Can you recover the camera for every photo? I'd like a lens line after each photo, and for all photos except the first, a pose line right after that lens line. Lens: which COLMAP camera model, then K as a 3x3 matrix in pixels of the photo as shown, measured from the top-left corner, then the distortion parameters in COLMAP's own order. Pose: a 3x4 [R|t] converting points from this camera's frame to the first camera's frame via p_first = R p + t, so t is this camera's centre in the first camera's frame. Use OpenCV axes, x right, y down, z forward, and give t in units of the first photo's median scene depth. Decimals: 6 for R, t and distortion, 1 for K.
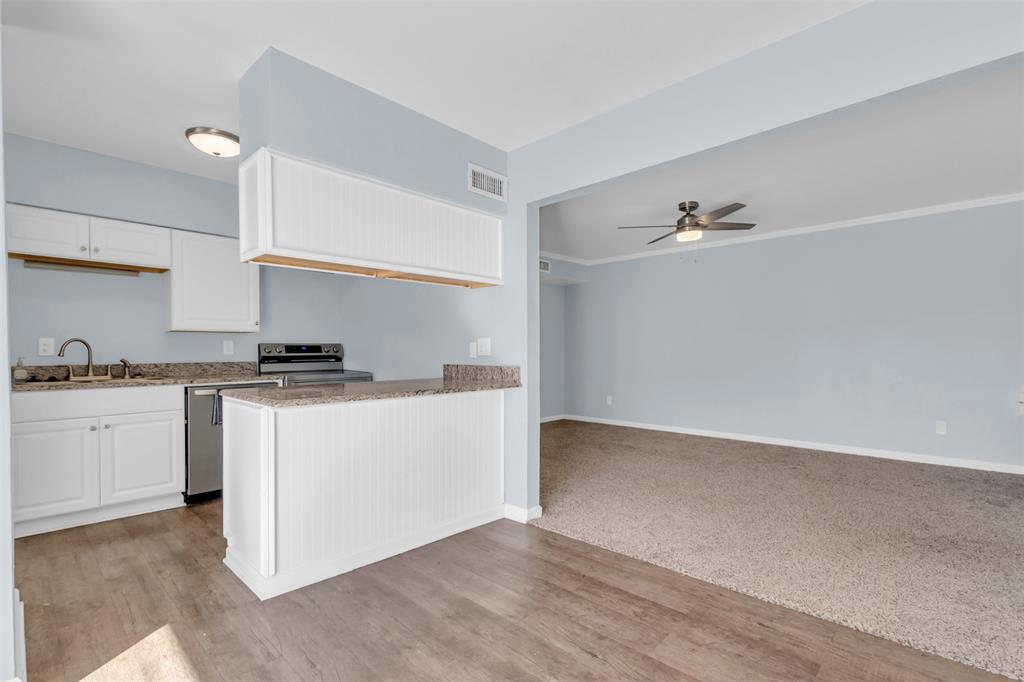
lens RADIAL K [[474.5, 0, 505.9], [0, 474.5, 351.3], [0, 0, 1]] dist [0.009542, -0.004038]
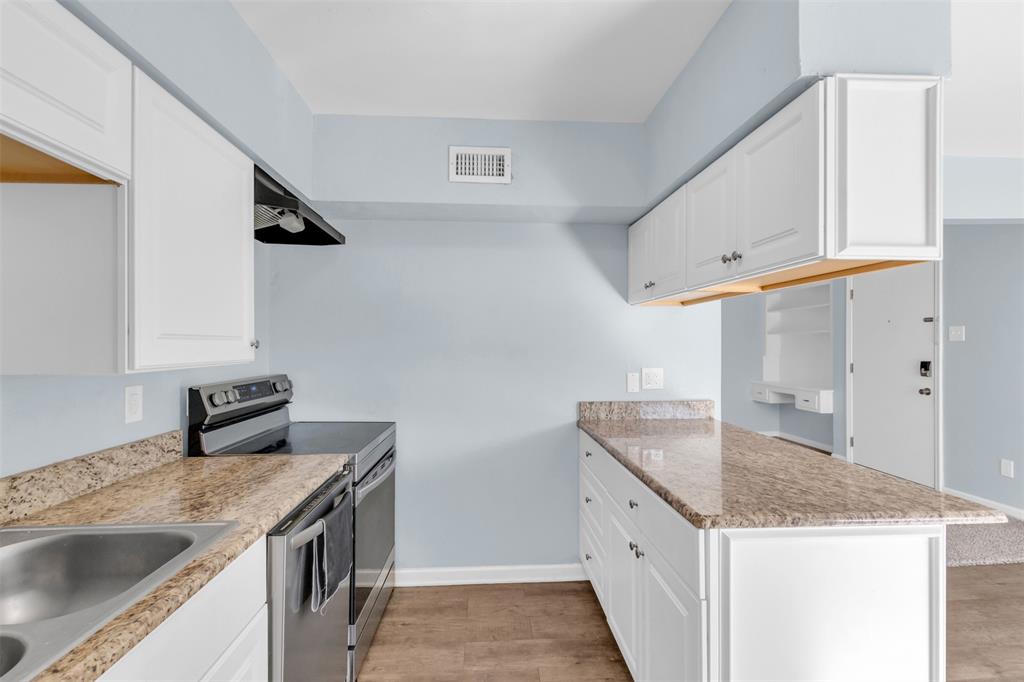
lens RADIAL K [[474.5, 0, 509.4], [0, 474.5, 340.5], [0, 0, 1]] dist [0.009542, -0.004038]
pose [[0.678184, 0.007052, 0.734858, -0.803516], [0.008056, 0.999823, -0.017030, -0.061762], [-0.734848, 0.017469, 0.678007, 0.618510]]
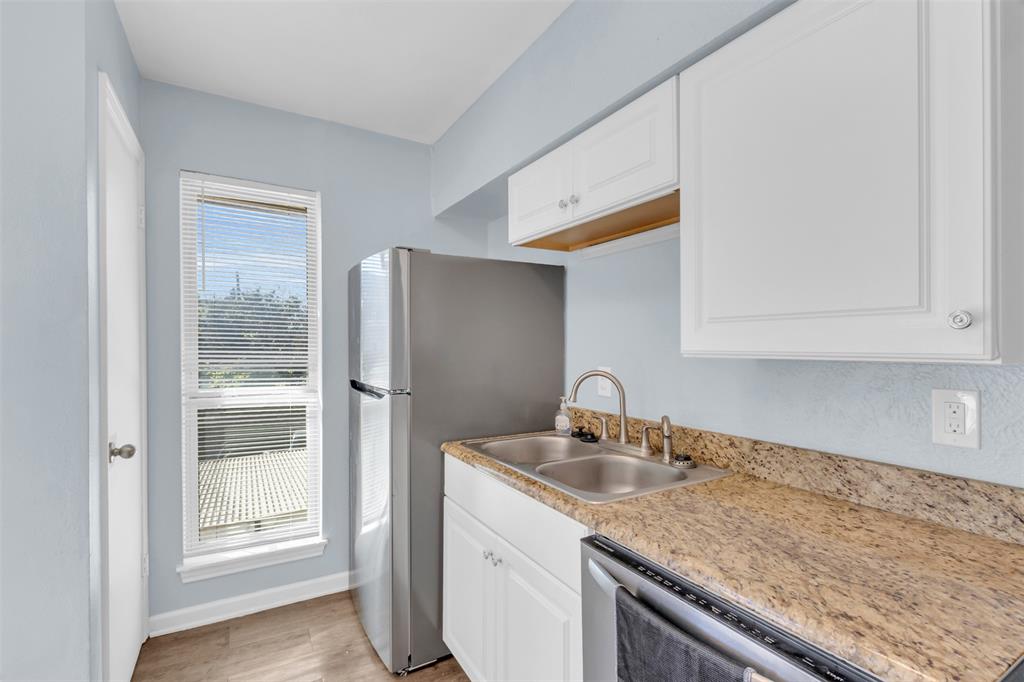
lens RADIAL K [[474.5, 0, 514.7], [0, 474.5, 343.3], [0, 0, 1]] dist [0.009542, -0.004038]
pose [[-0.268072, 0.002453, -0.963396, -0.338083], [-0.003811, 0.999986, 0.003607, -0.057590], [0.963391, 0.004638, -0.268058, 1.025154]]
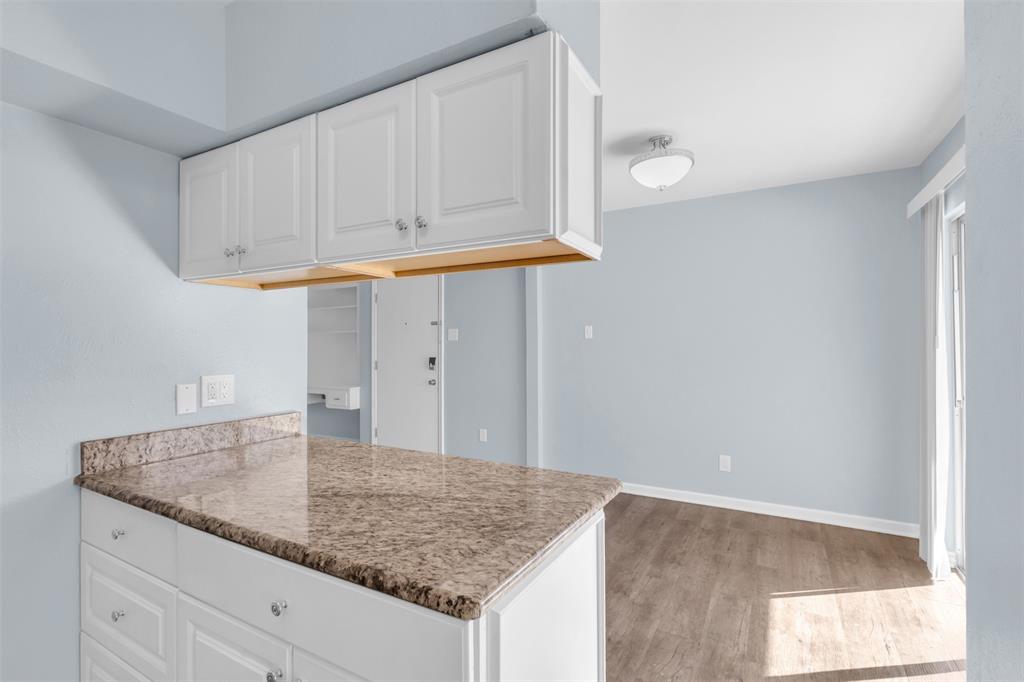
lens RADIAL K [[474.5, 0, 512.5], [0, 474.5, 342.6], [0, 0, 1]] dist [0.009542, -0.004038]
pose [[-0.247896, 0.006472, 0.968765, -0.674005], [0.012846, 0.999912, -0.003393, -0.058567], [-0.968701, 0.011604, -0.247957, 0.790752]]
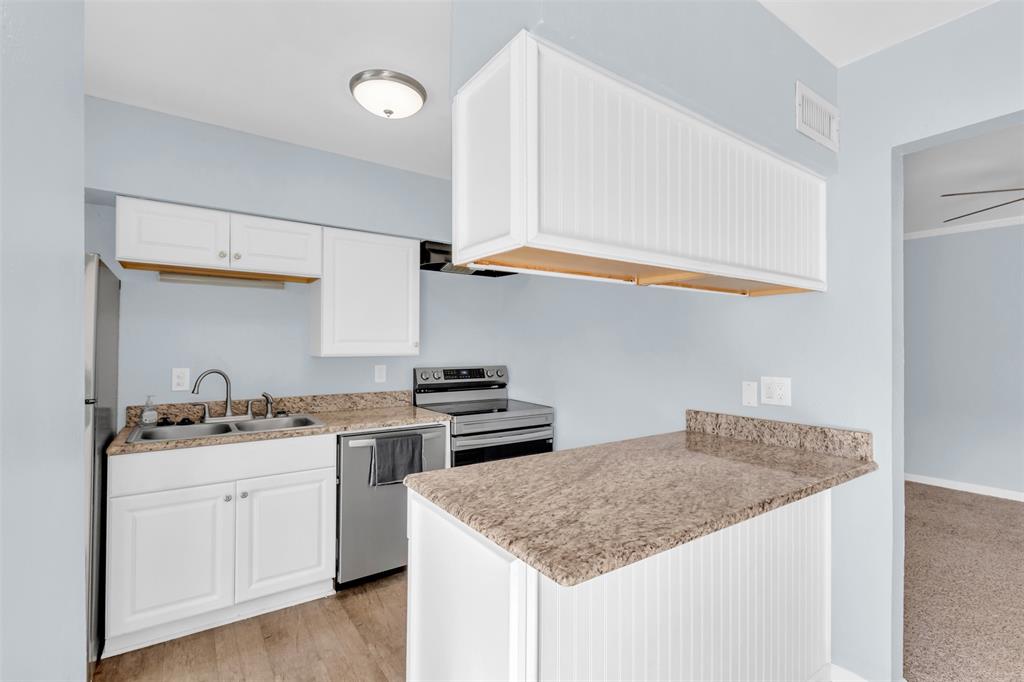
lens RADIAL K [[474.5, 0, 508.4], [0, 474.5, 340.8], [0, 0, 1]] dist [0.009542, -0.004038]
pose [[0.979743, 0.002010, -0.200251, -0.259736], [-0.005947, 0.999801, -0.019059, -0.059836], [0.200173, 0.019864, 0.979559, 0.318176]]
